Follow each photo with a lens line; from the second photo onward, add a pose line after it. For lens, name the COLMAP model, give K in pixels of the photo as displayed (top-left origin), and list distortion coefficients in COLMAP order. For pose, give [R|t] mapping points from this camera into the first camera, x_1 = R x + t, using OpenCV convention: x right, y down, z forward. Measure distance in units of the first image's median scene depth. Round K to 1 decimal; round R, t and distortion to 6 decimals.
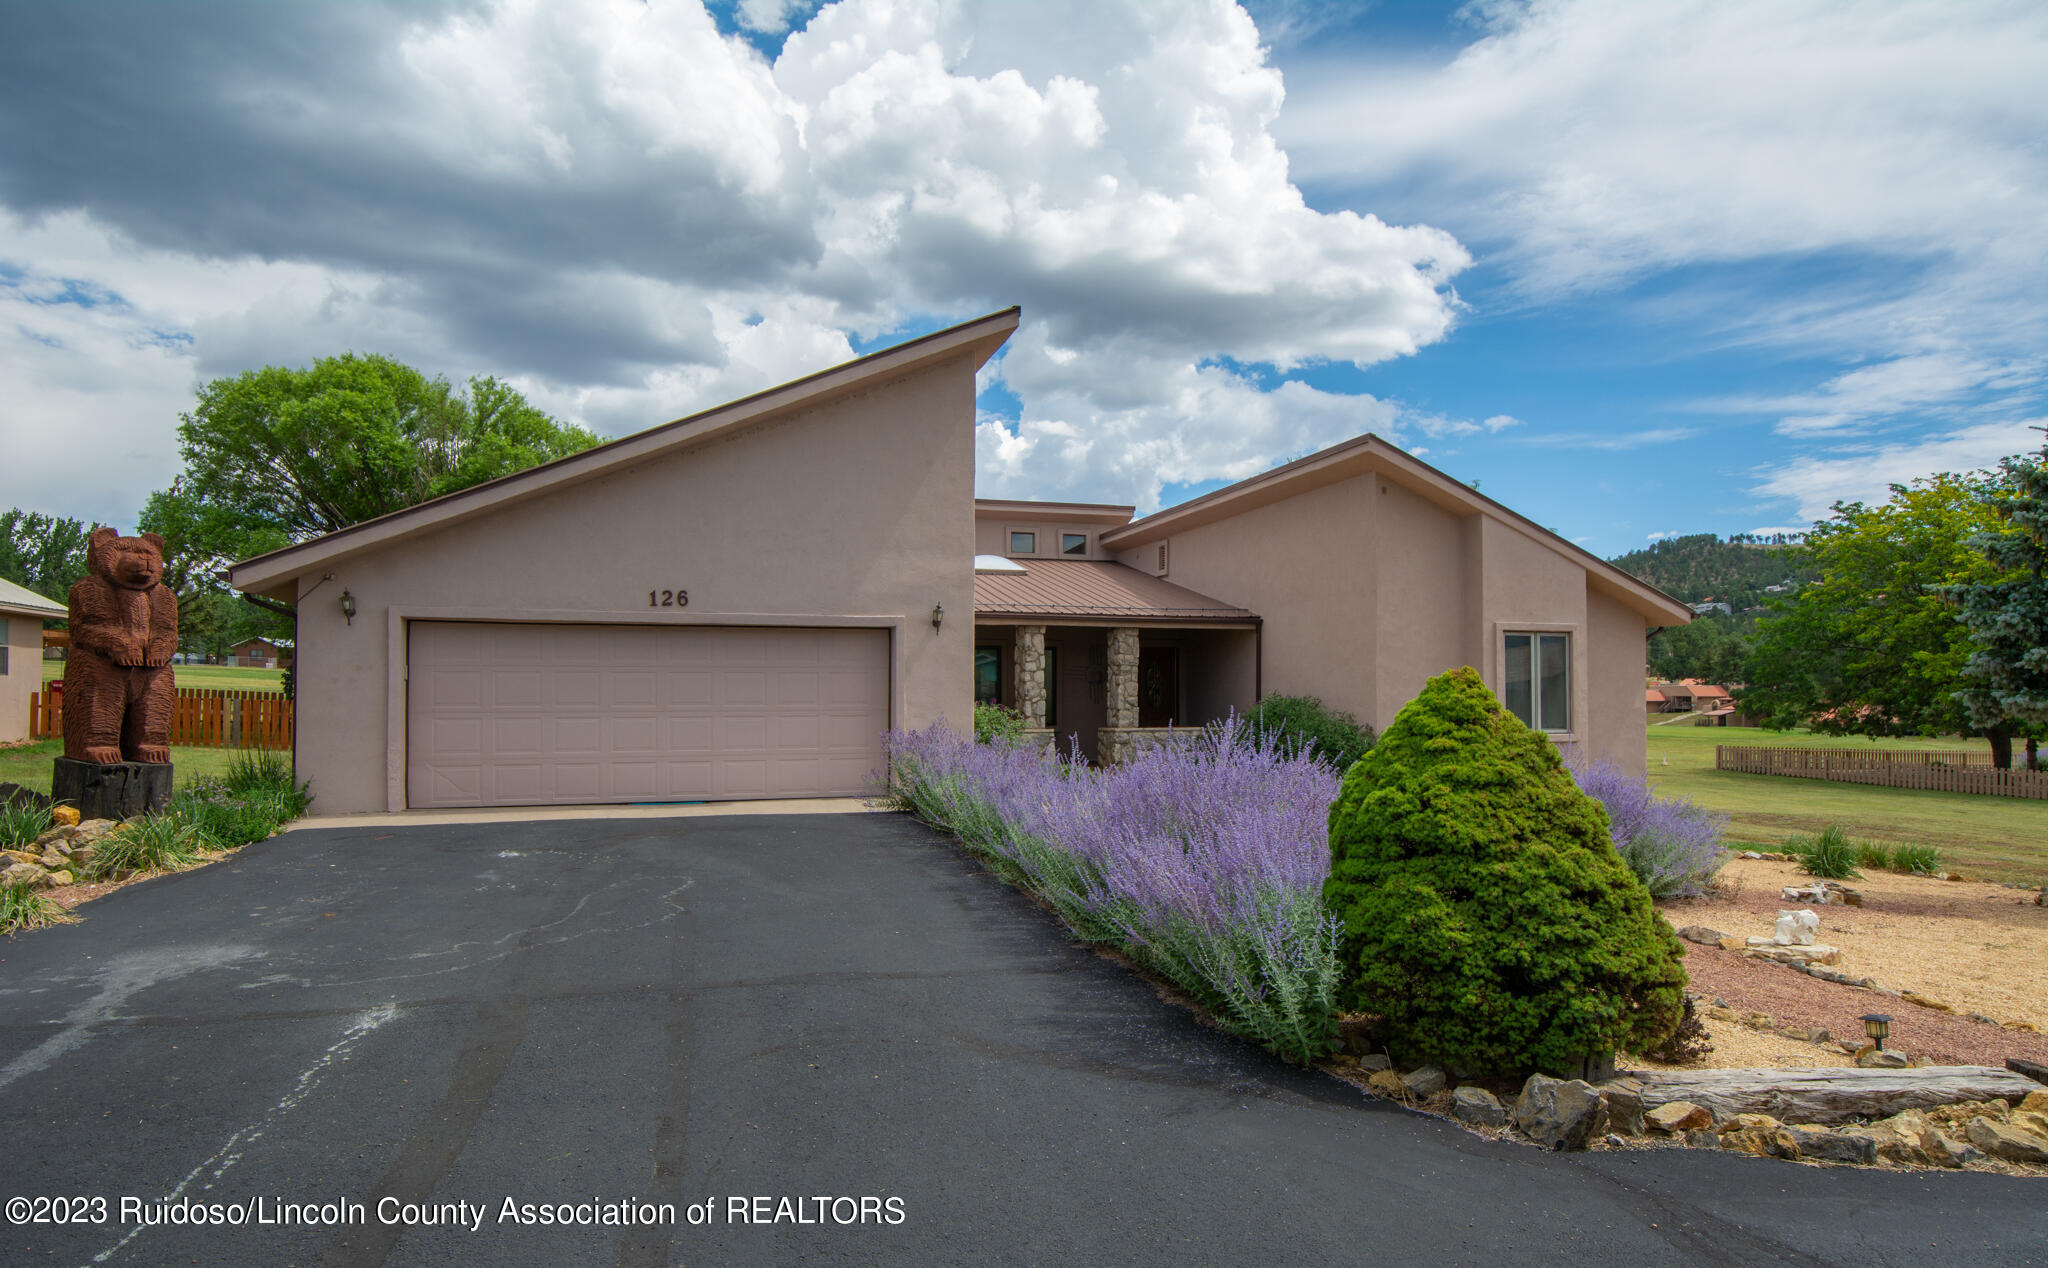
lens RADIAL K [[1242.6, 0, 1024.0], [0, 1242.6, 634.0], [0, 0, 1]] dist [-0.007690, -0.005015]
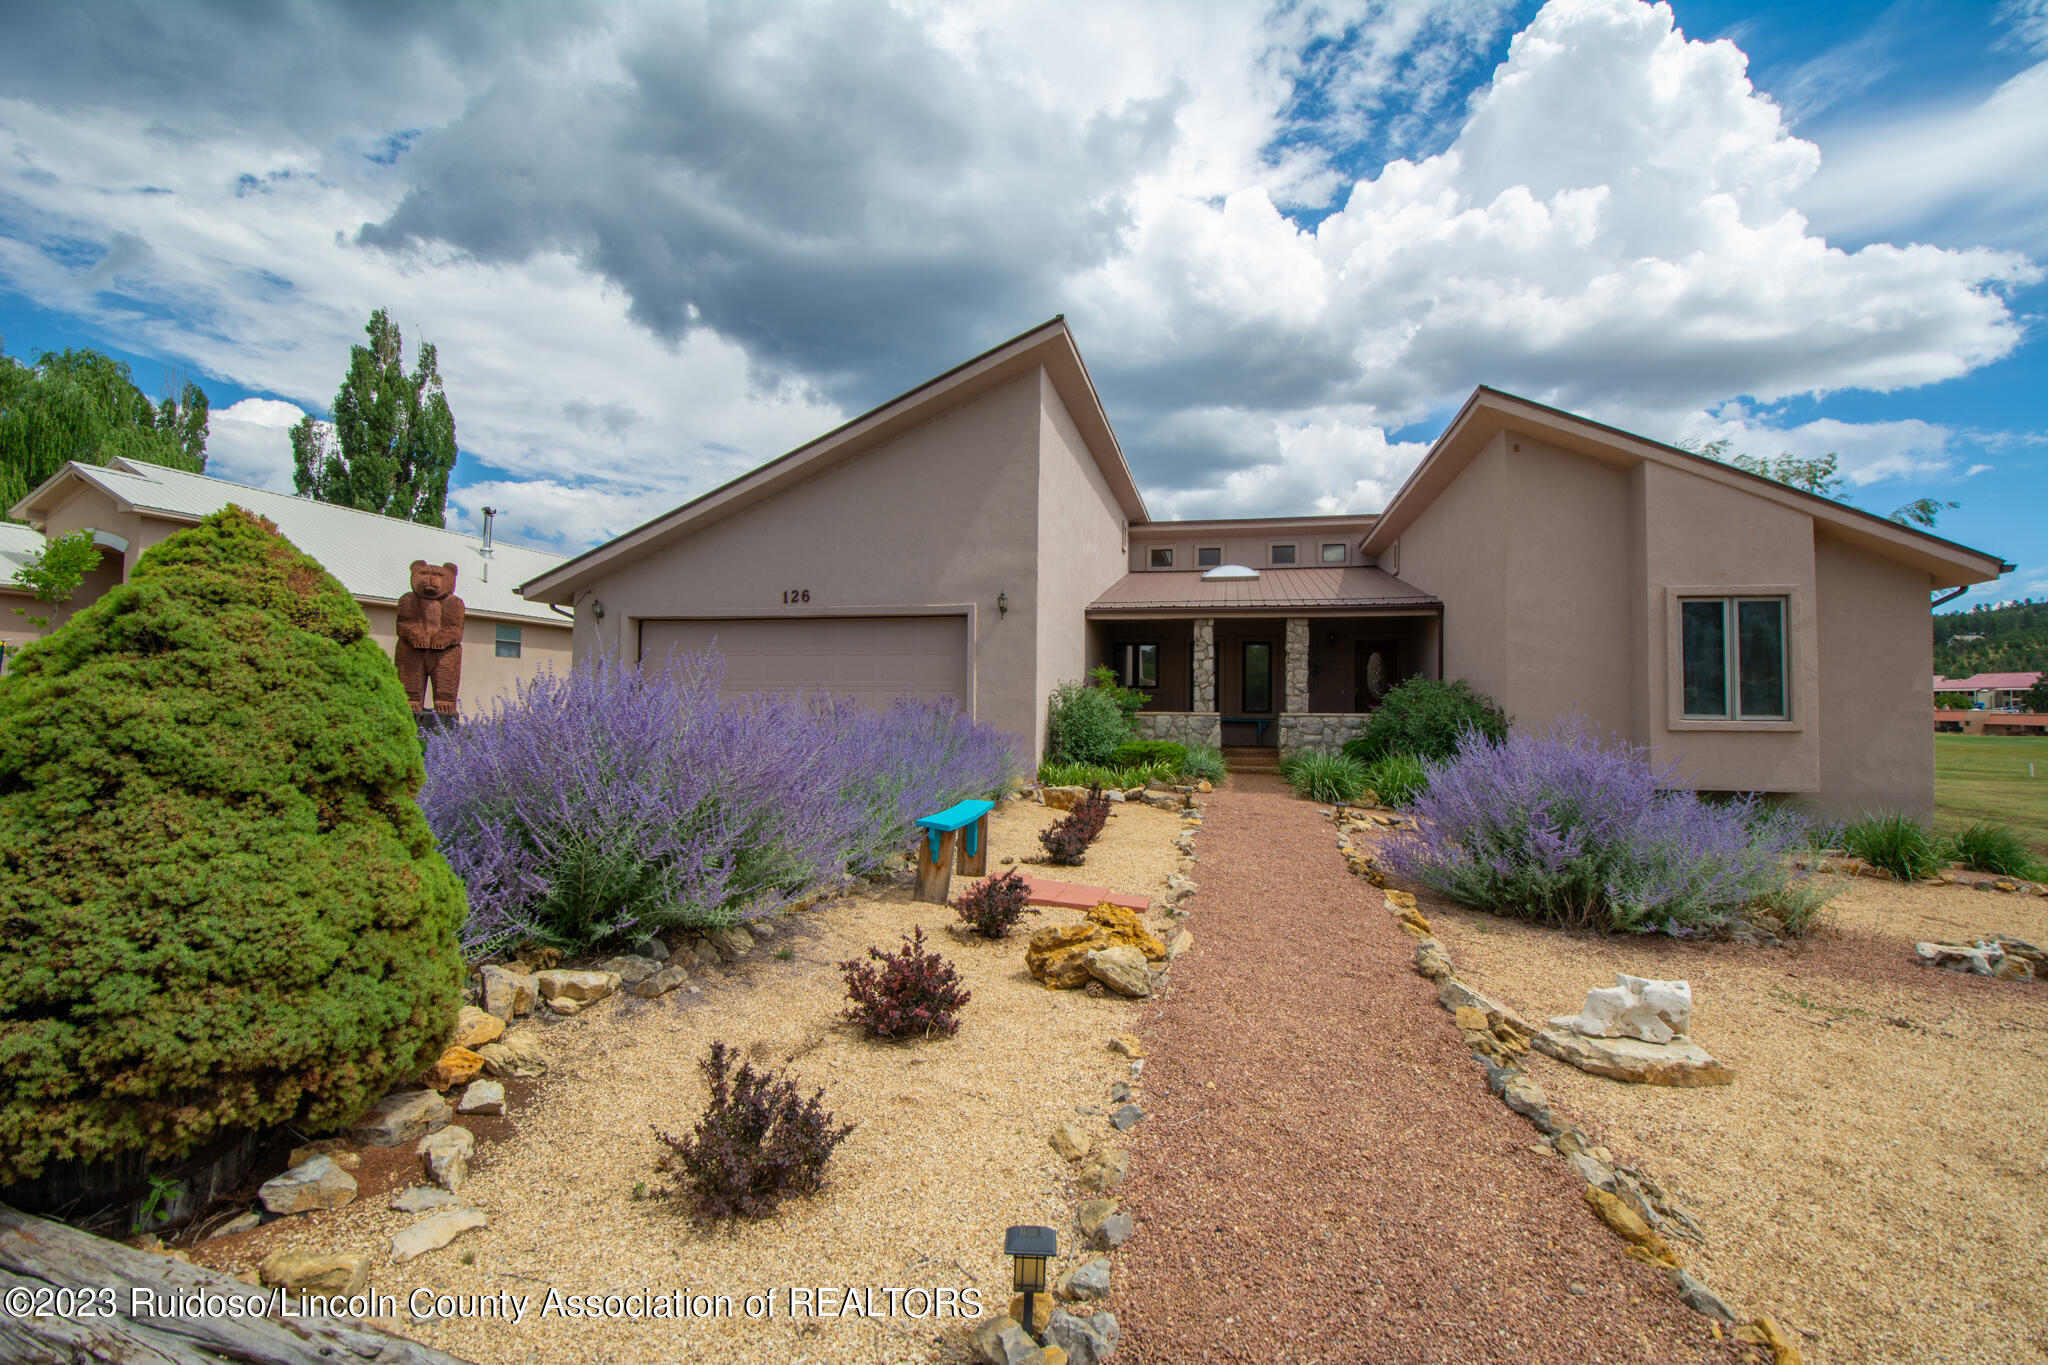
lens RADIAL K [[896.9, 0, 1024.0], [0, 896.9, 682.5], [0, 0, 1]] dist [-0.000491, -0.011765]
pose [[0.868693, -0.004362, -0.495332, 0.297683], [0.015346, 0.999718, 0.018111, 0.037139], [0.495113, -0.023334, 0.868515, 0.251050]]
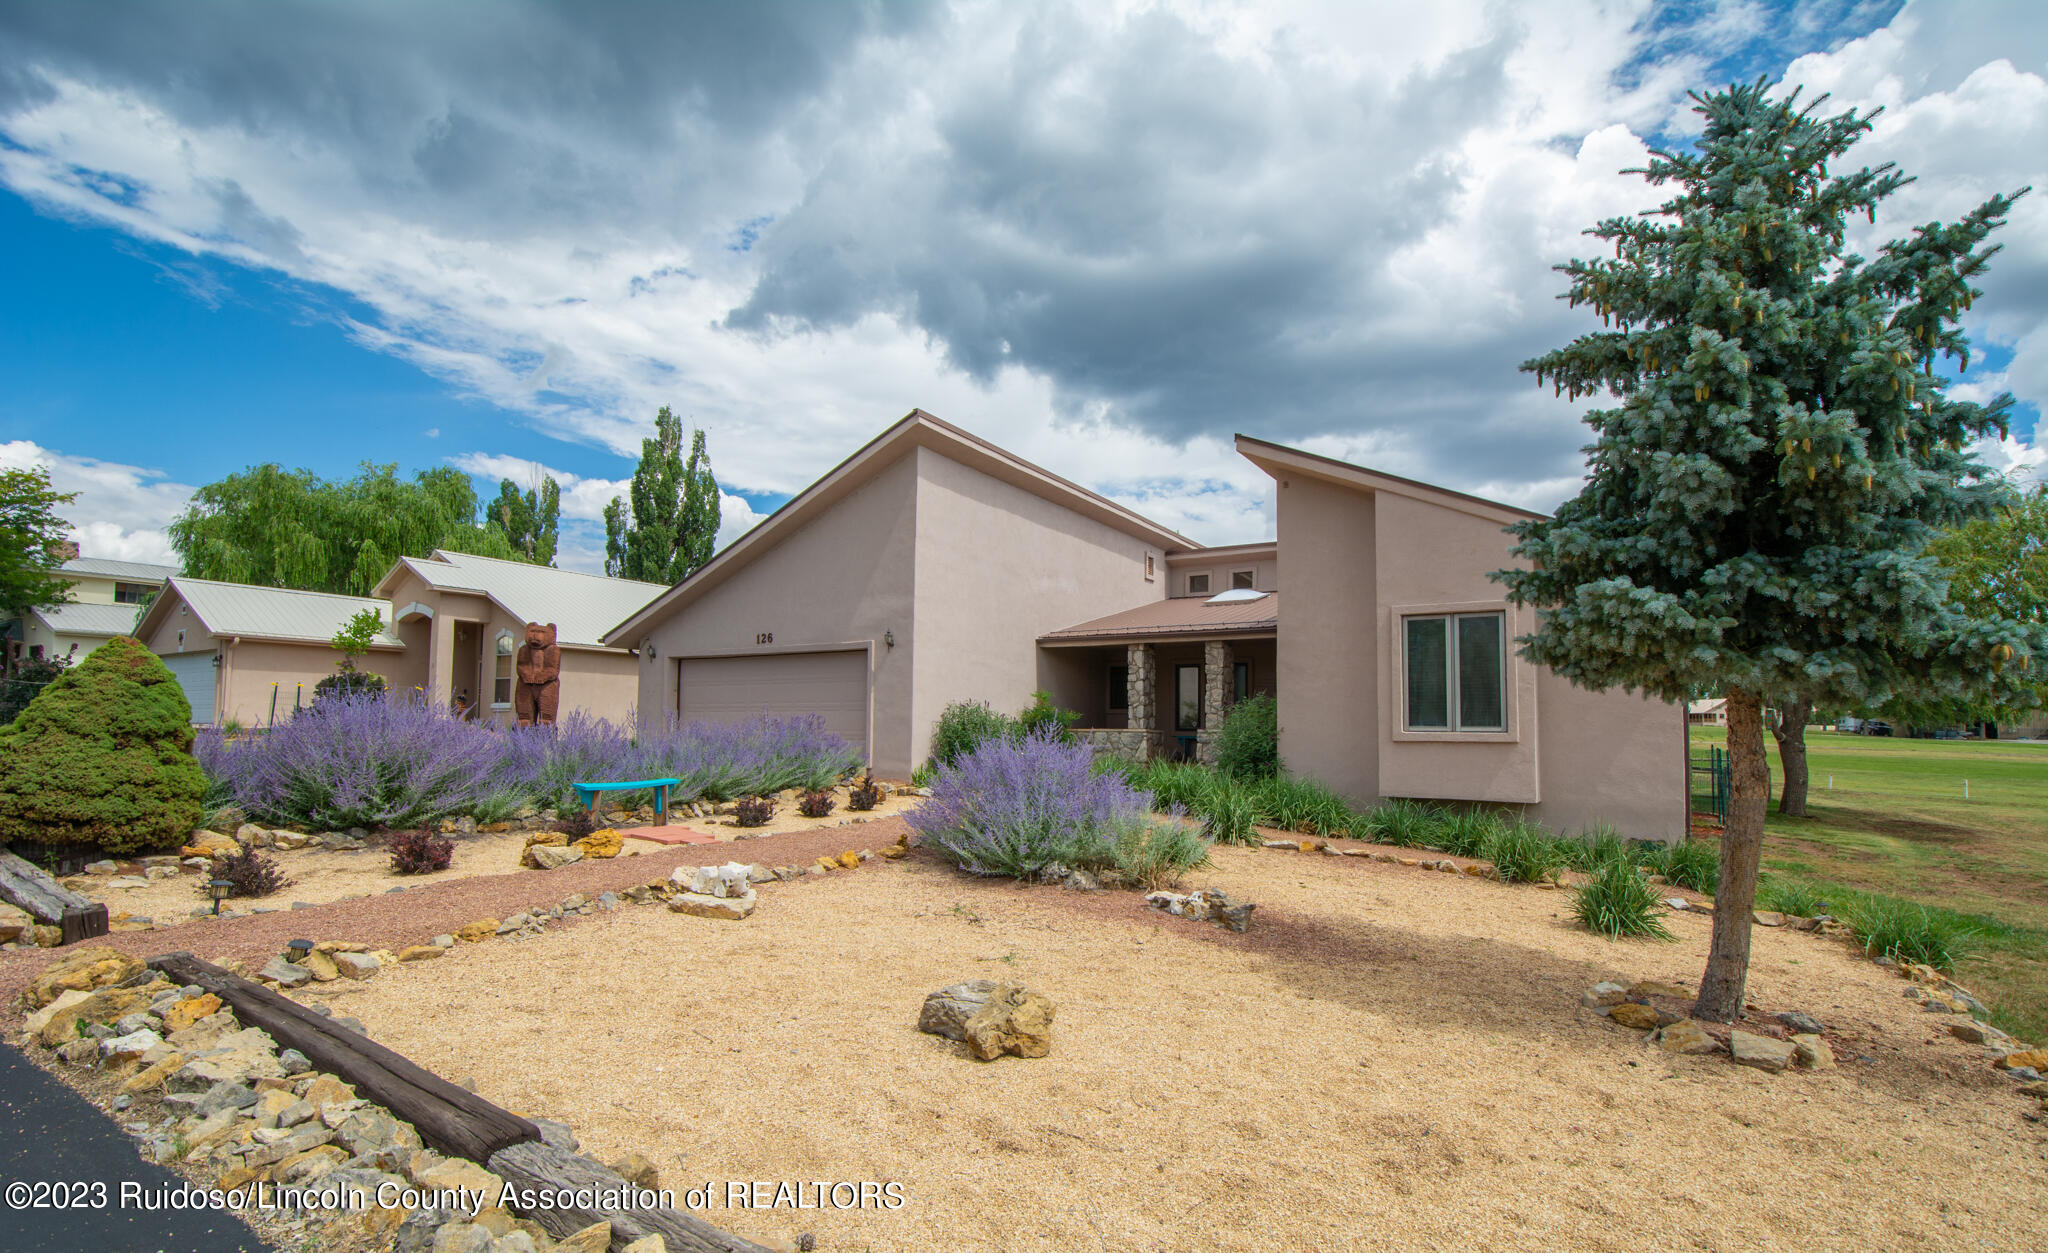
lens RADIAL K [[940.9, 0, 1026.7], [0, 940.9, 698.1], [0, 0, 1]] dist [0.008691, -0.018218]
pose [[0.659671, -0.019620, -0.751298, 0.707850], [0.027860, 0.999610, -0.001642, 0.049796], [0.751038, -0.019848, 0.659961, 0.345415]]
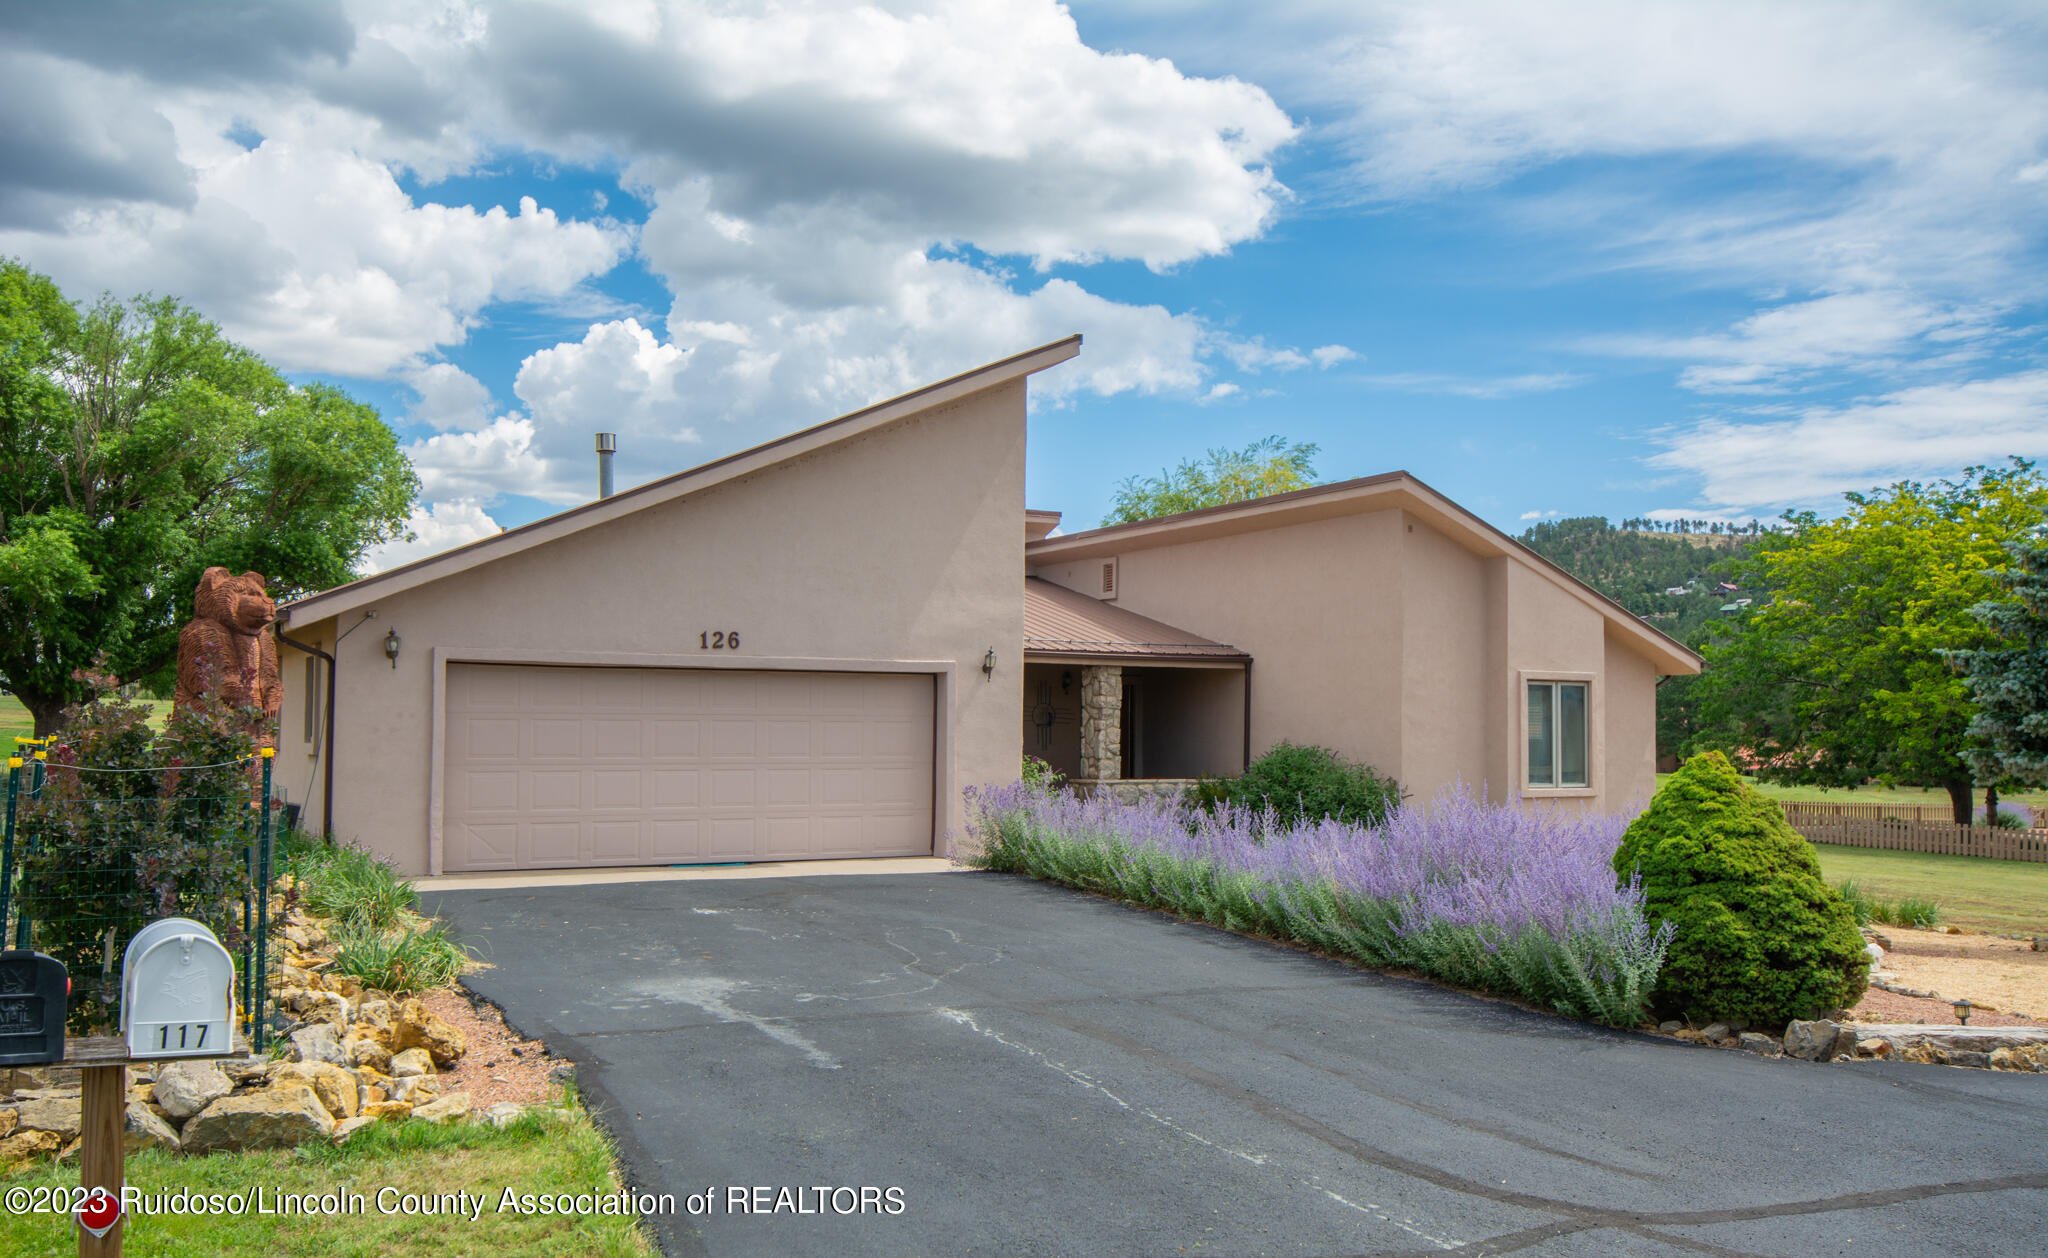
lens RADIAL K [[1789.7, 0, 1024.0], [0, 1789.7, 629.0], [0, 0, 1]] dist [0.004660, 0.010150]
pose [[0.980228, 0.018898, 0.196968, -0.260441], [-0.018429, 0.999821, -0.004217, -0.028370], [-0.197012, 0.000504, 0.980401, -0.267658]]
